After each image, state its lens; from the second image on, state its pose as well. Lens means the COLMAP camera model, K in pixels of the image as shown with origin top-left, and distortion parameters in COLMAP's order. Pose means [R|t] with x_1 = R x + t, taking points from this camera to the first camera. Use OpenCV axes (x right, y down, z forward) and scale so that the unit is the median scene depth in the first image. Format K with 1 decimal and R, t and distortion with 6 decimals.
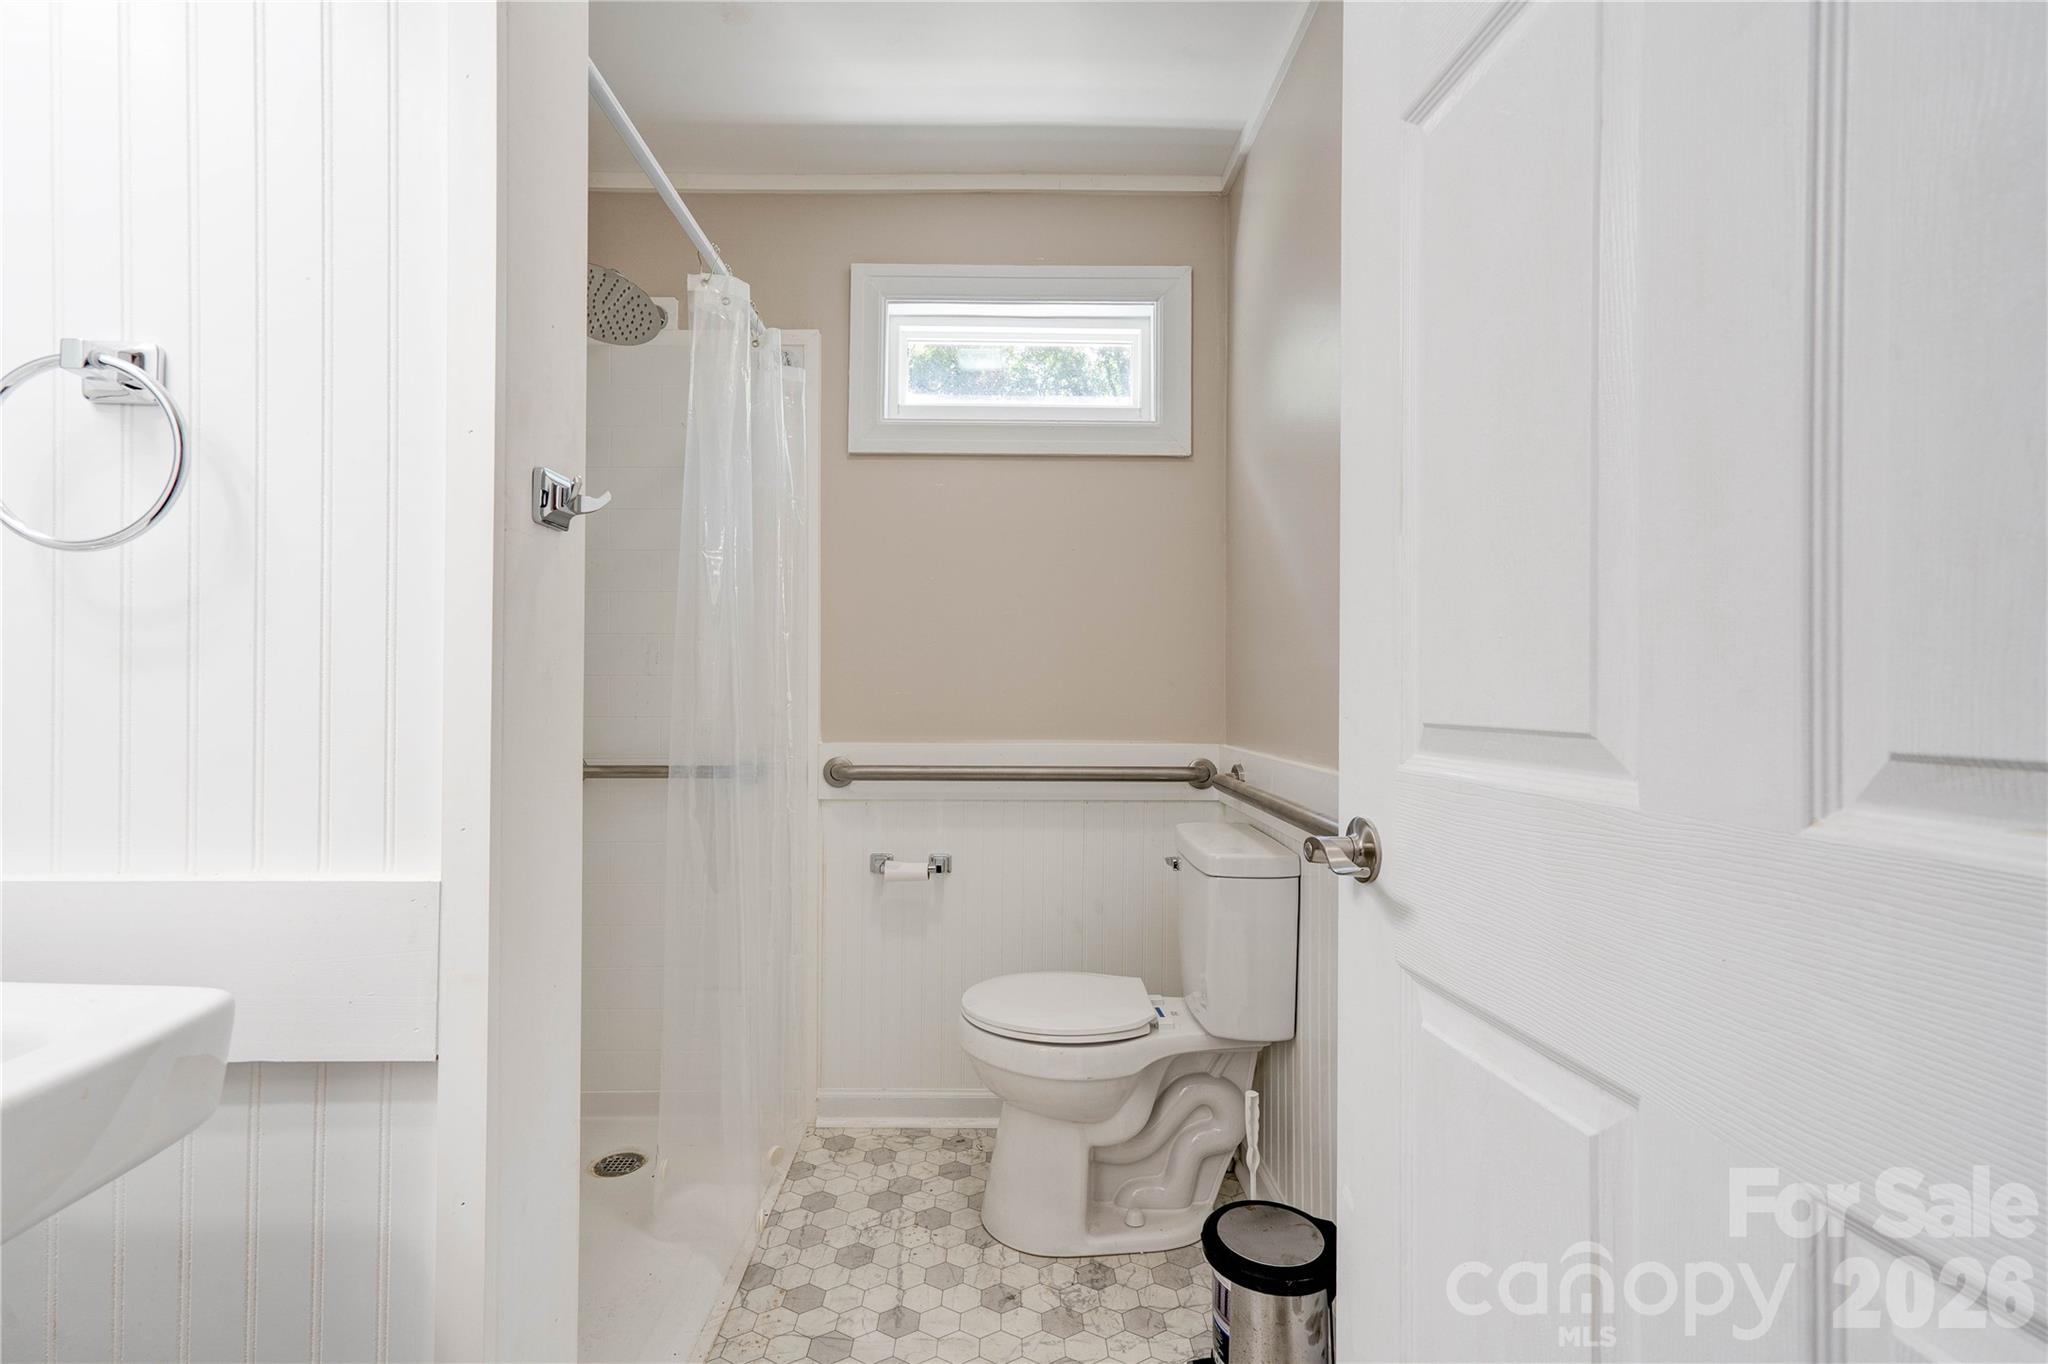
lens RADIAL K [[948.5, 0, 997.2], [0, 948.5, 680.5], [0, 0, 1]] dist [-0.000018, 0.018661]
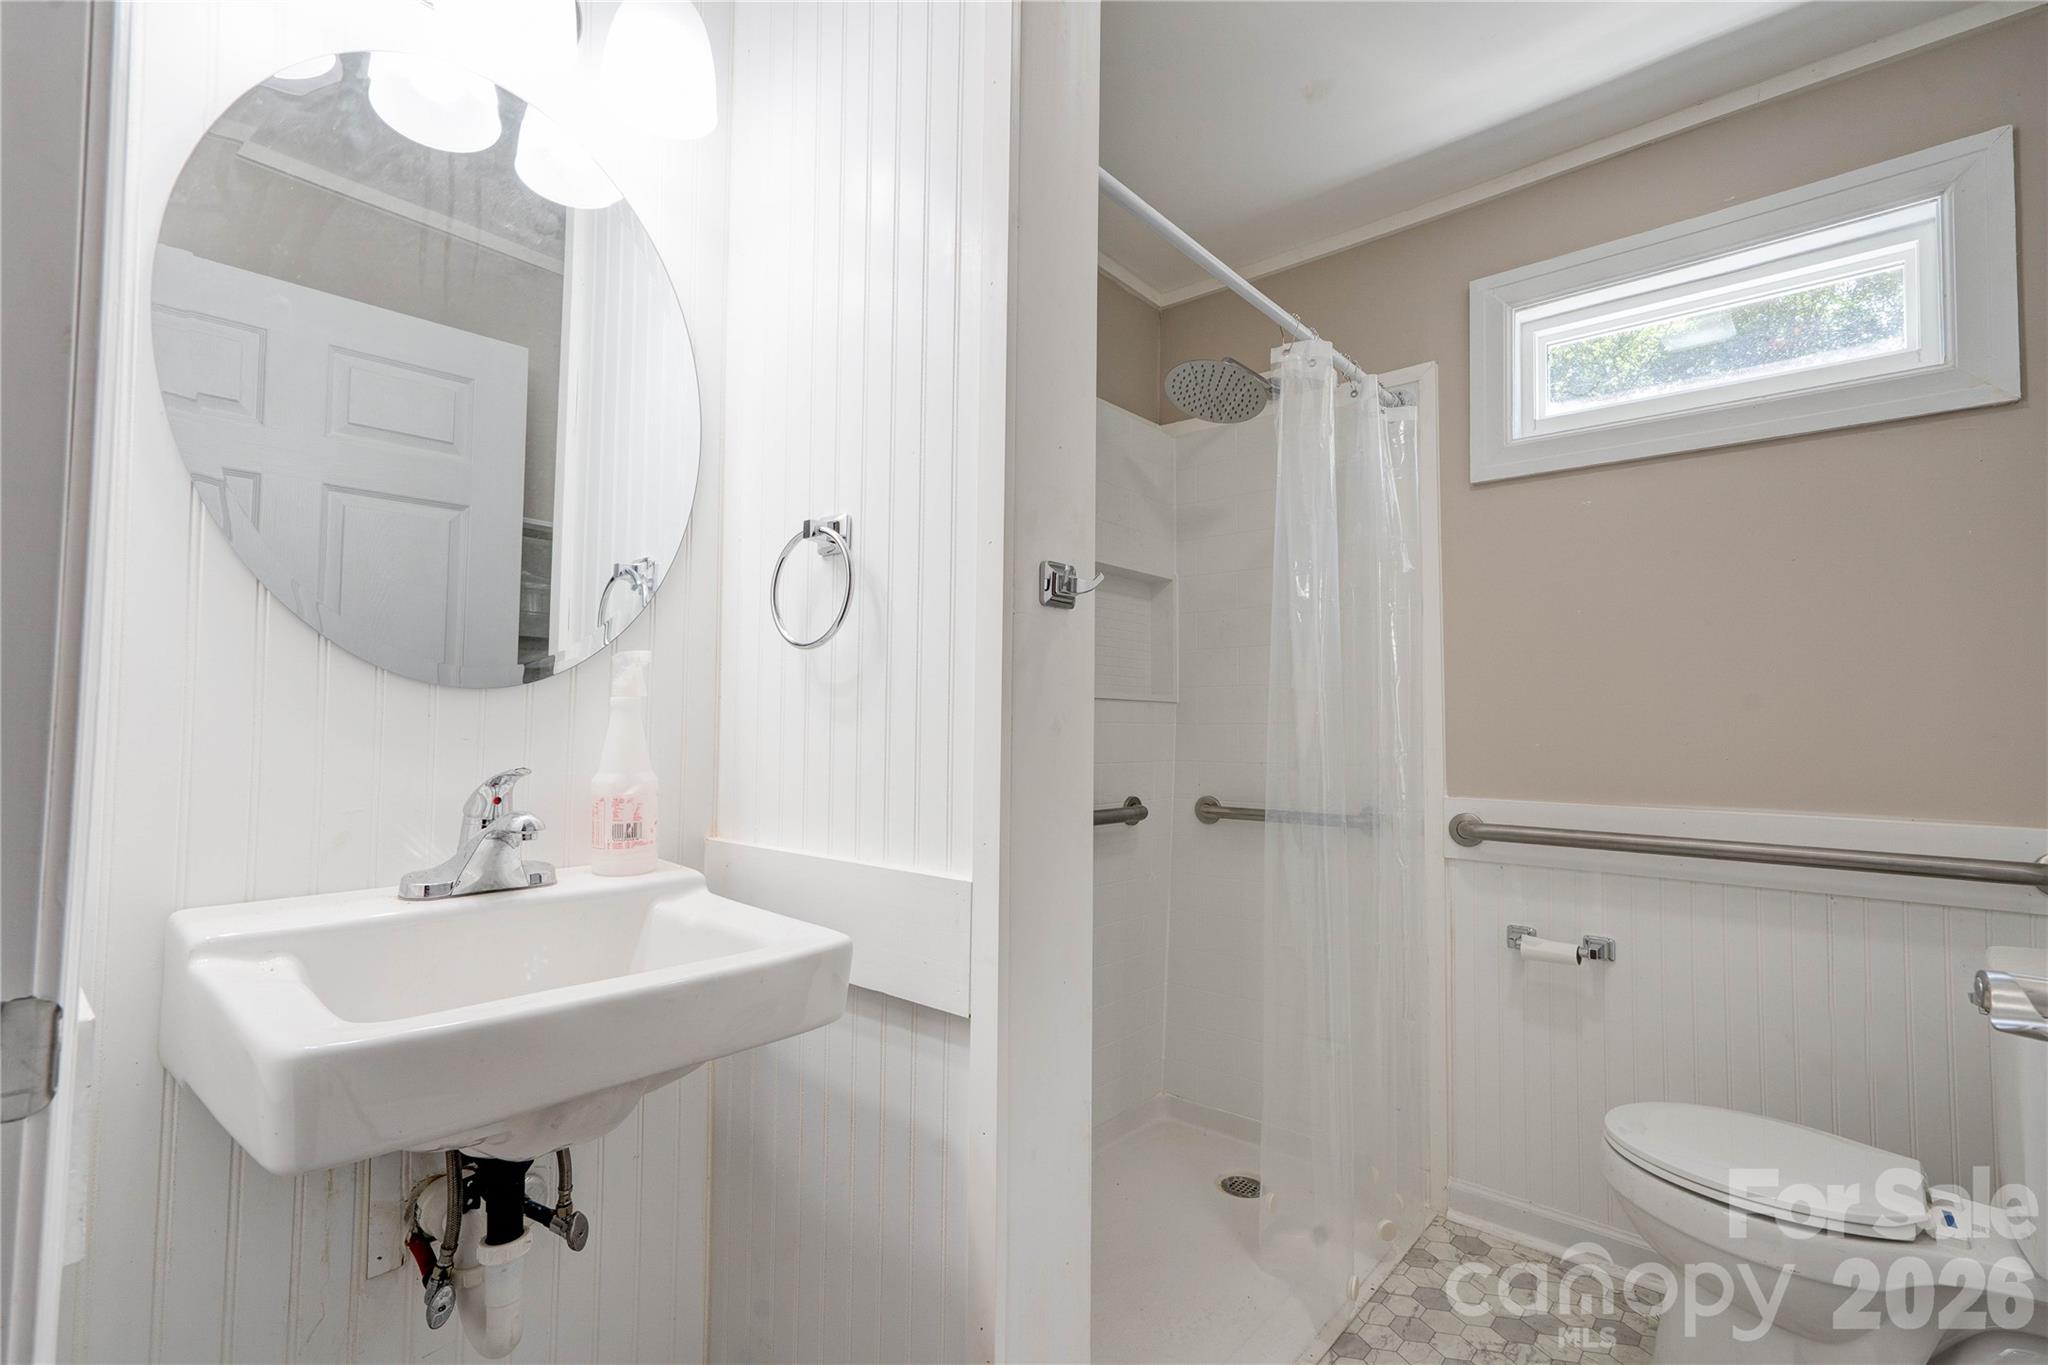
lens RADIAL K [[948.5, 0, 997.2], [0, 948.5, 681.0], [0, 0, 1]] dist [-0.000018, 0.018661]
pose [[0.749843, -0.030055, -0.660933, 0.124190], [-0.002372, 0.998839, -0.048111, -0.001893], [0.661612, 0.037643, 0.748901, 0.007896]]
